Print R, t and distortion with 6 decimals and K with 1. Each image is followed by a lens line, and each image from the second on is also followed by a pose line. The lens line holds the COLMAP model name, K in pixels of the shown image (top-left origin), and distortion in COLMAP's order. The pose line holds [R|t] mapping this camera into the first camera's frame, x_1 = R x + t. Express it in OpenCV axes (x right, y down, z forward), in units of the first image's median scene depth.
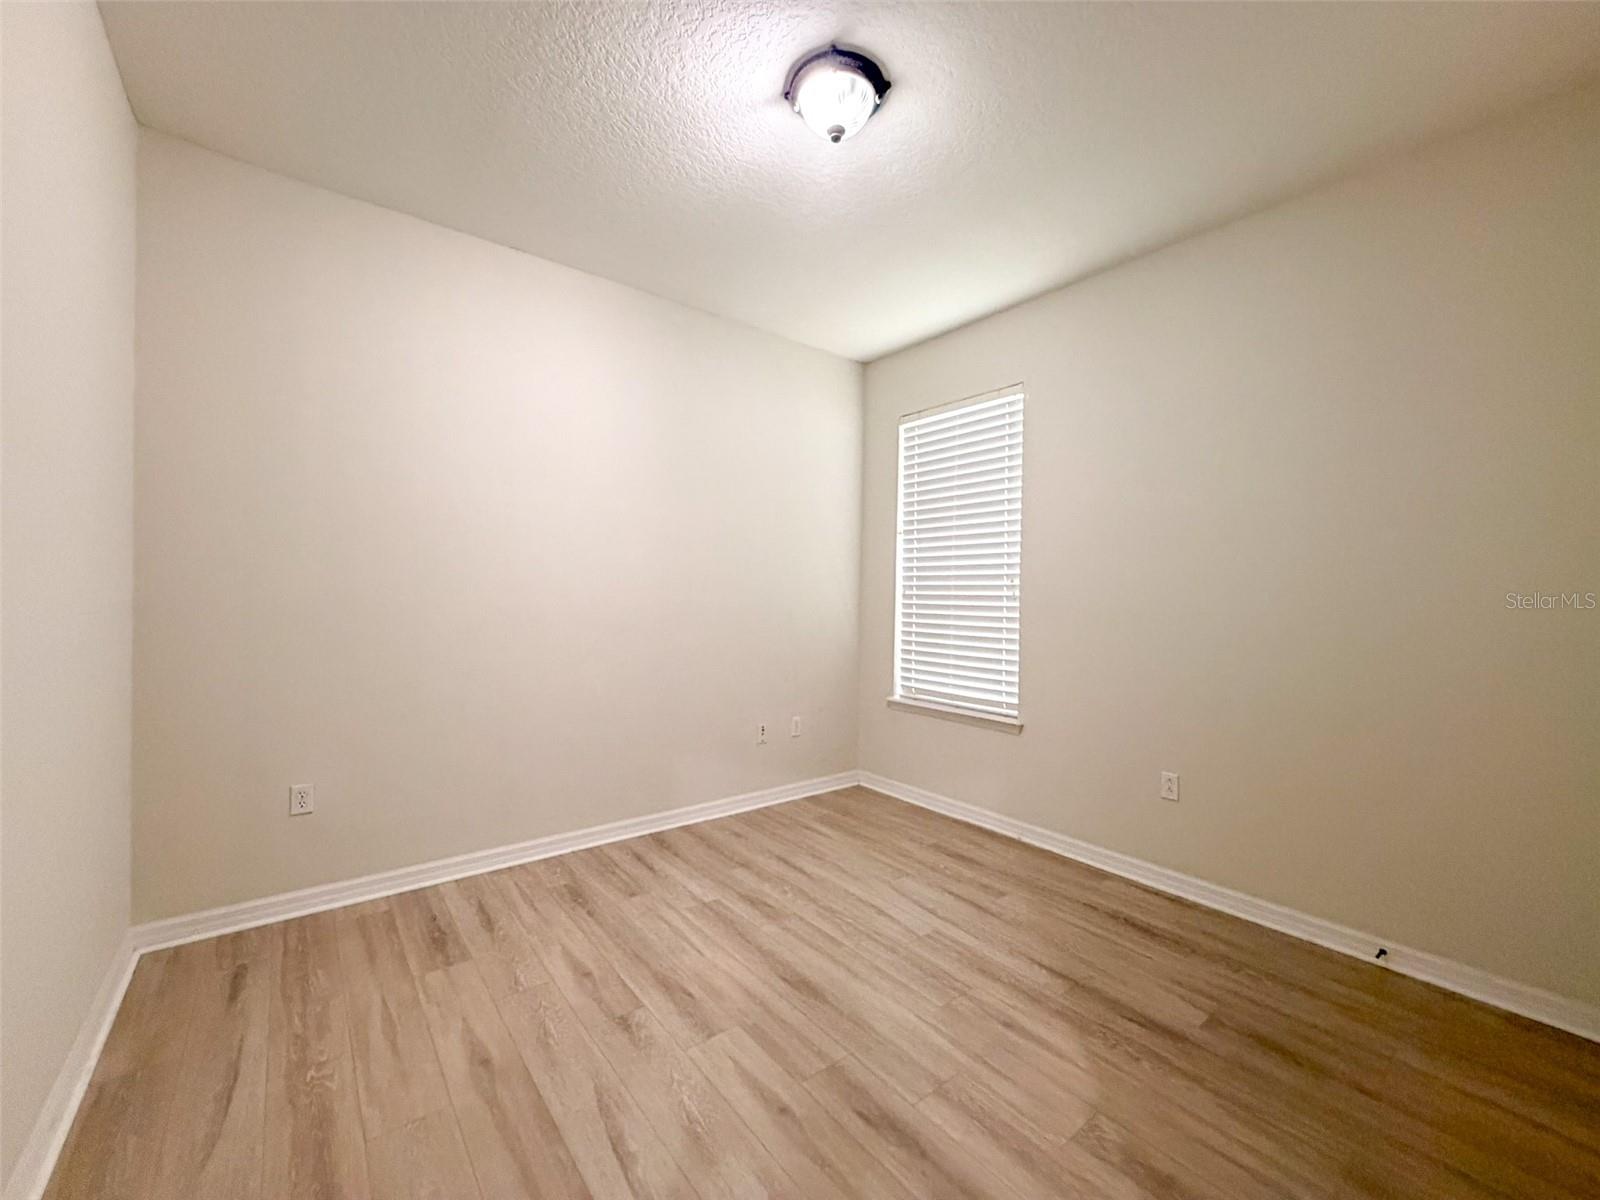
lens RADIAL K [[638.9, 0, 797.3], [0, 638.9, 603.1], [0, 0, 1]] dist [-0.000712, 0.000441]
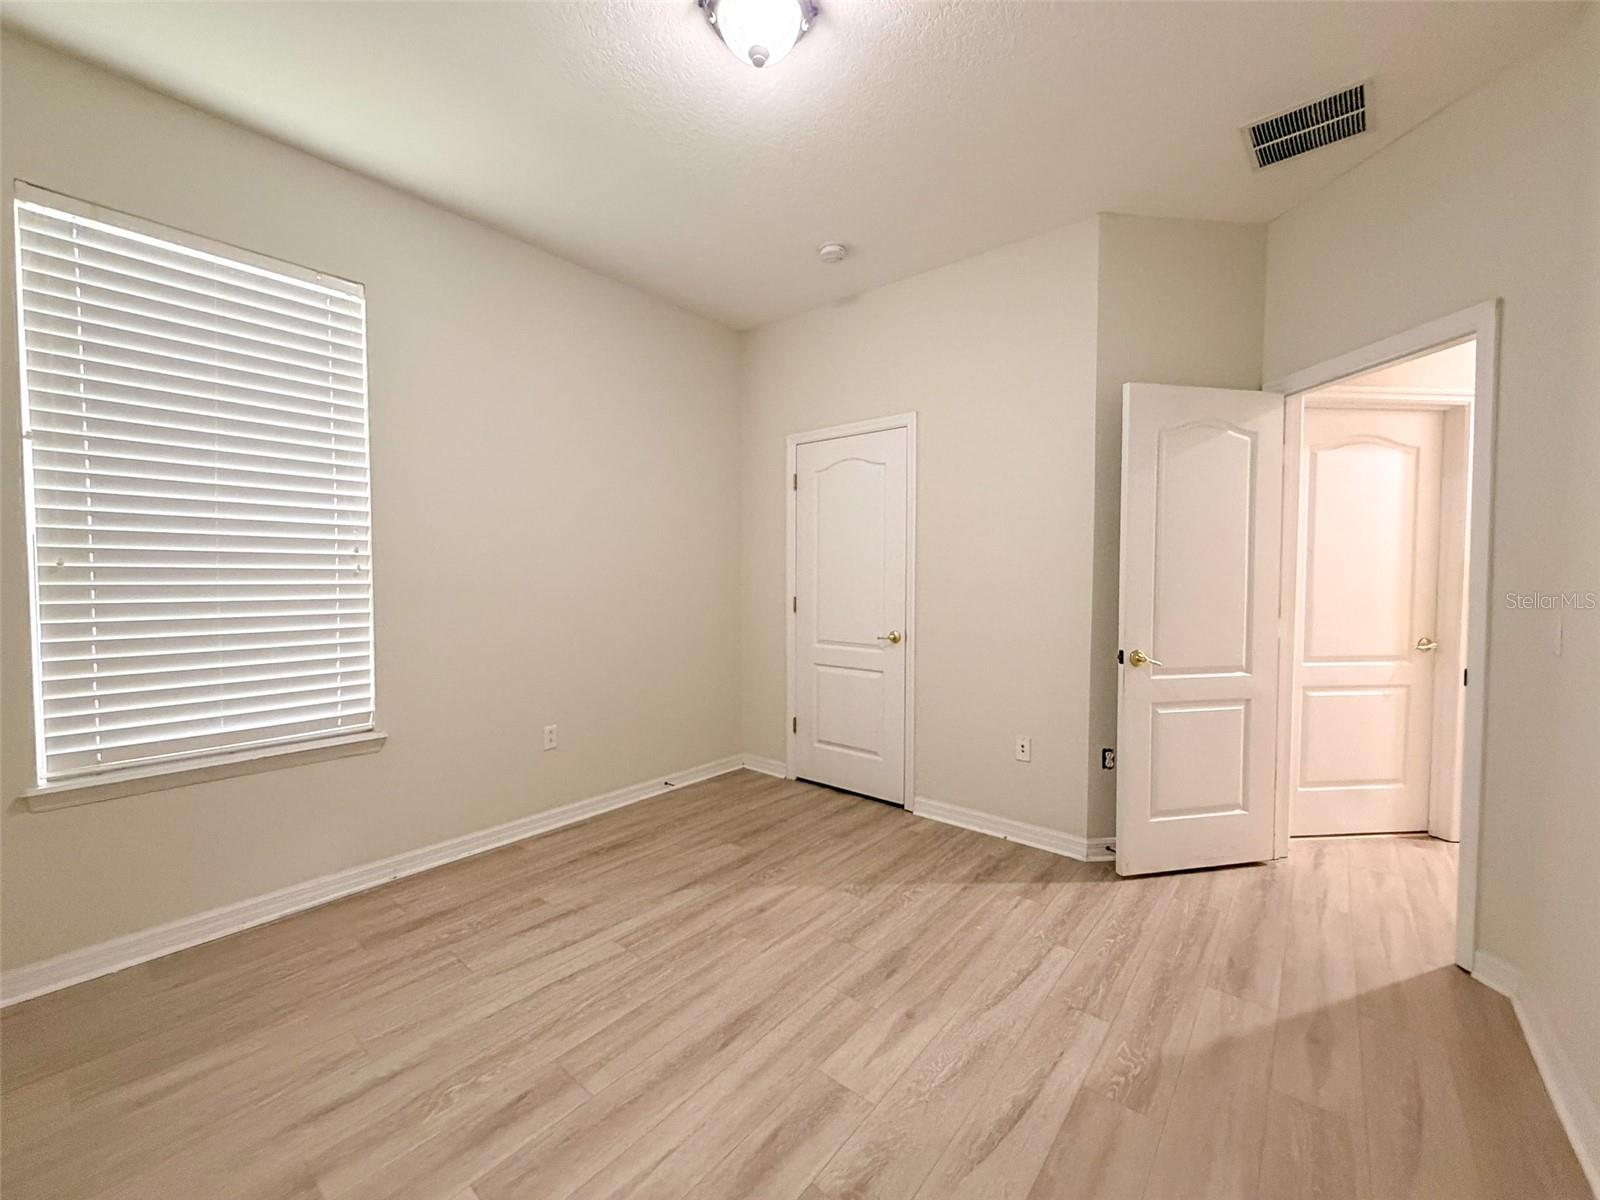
lens RADIAL K [[636.5, 0, 800.0], [0, 636.5, 600.0], [0, 0, 1]] dist [-0.000355, 0.000011]
pose [[-0.206311, -0.055144, 0.976931, -0.720158], [0.005191, 0.998335, 0.057448, -0.024266], [-0.978473, 0.016923, -0.205682, 0.950186]]
